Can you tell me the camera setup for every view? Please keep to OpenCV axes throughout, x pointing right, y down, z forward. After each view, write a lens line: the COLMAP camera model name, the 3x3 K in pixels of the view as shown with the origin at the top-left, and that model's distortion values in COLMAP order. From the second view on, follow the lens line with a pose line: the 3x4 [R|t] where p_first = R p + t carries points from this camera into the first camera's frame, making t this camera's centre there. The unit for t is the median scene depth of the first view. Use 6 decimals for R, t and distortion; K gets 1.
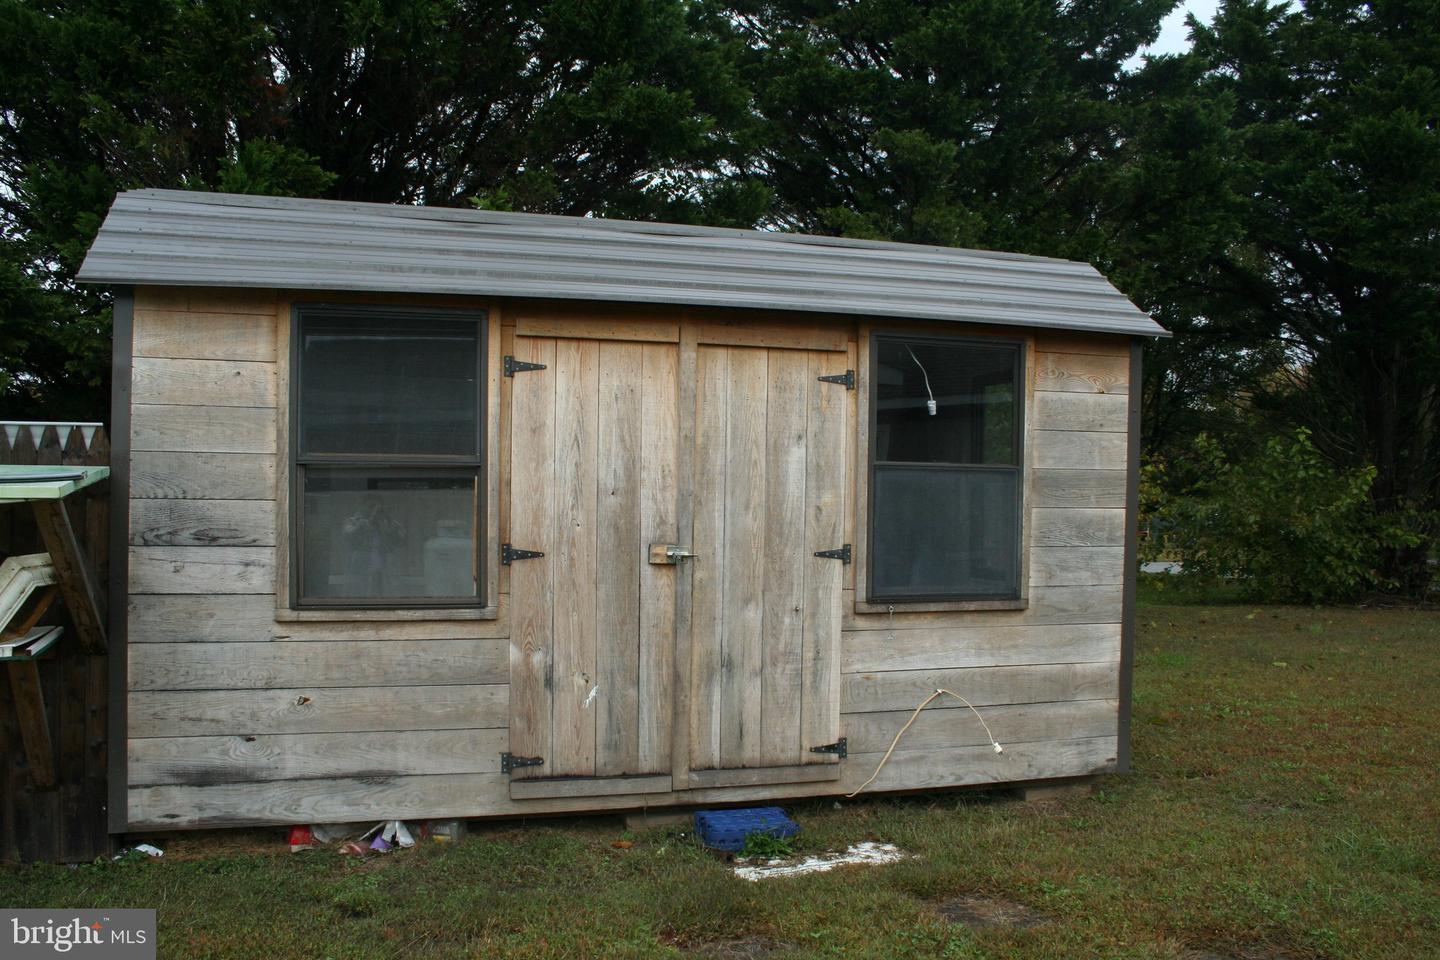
lens RADIAL K [[1195.7, 0, 720.0], [0, 1195.7, 480.0], [0, 0, 1]] dist [-0.147232, 0.113299]
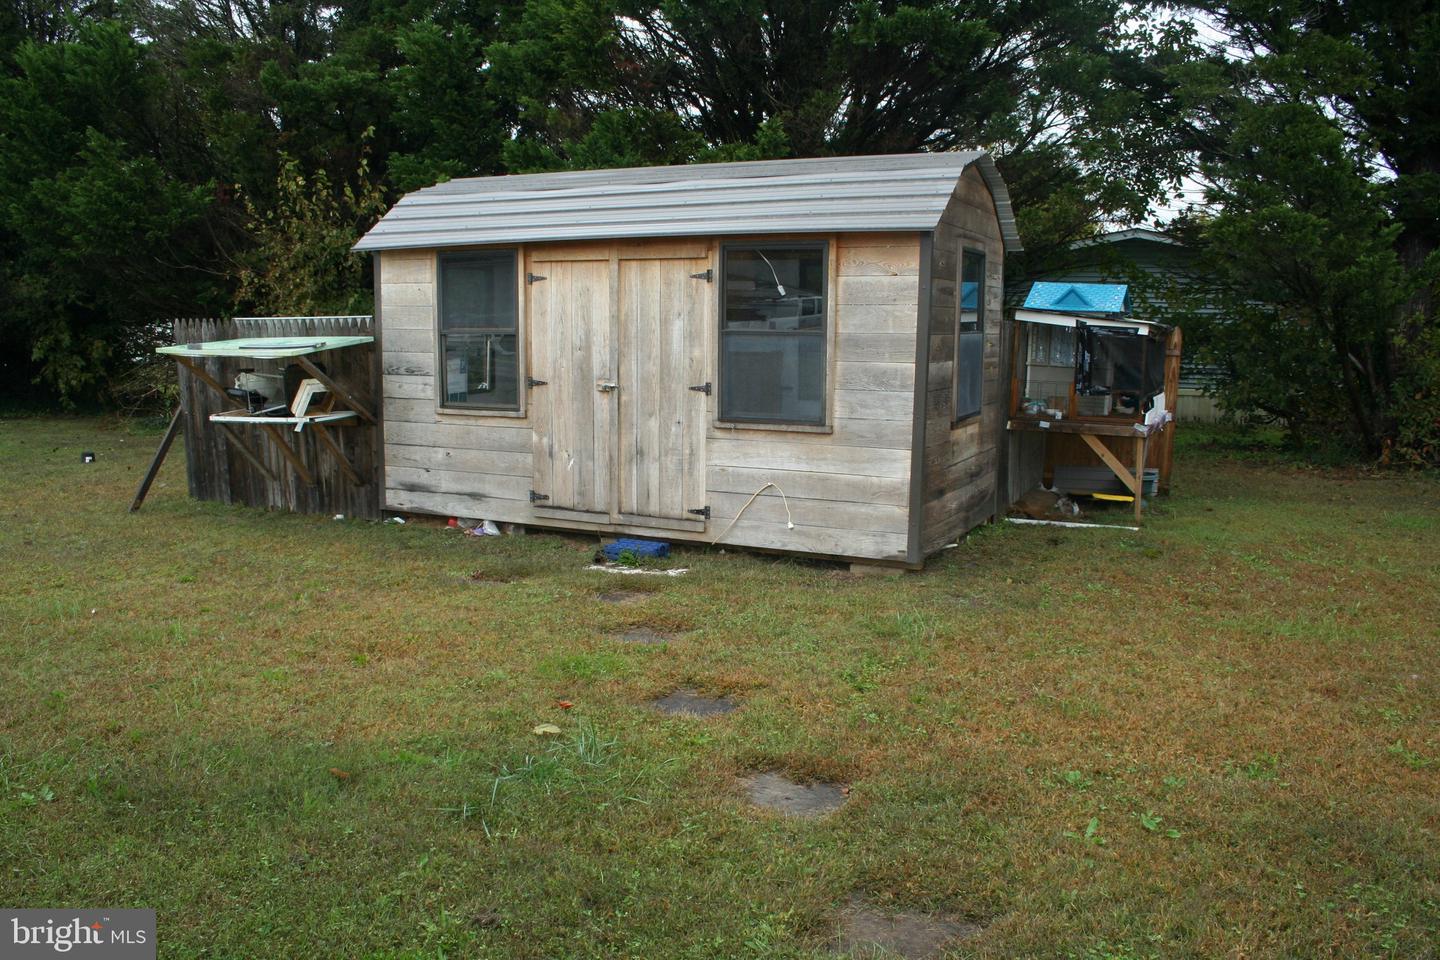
lens RADIAL K [[1195.7, 0, 720.0], [0, 1195.7, 480.0], [0, 0, 1]] dist [-0.147232, 0.113299]
pose [[0.731231, 0.084700, -0.676851, 1.220025], [0.011240, 0.990630, 0.136110, -0.033151], [0.682037, -0.107136, 0.723427, -0.133268]]
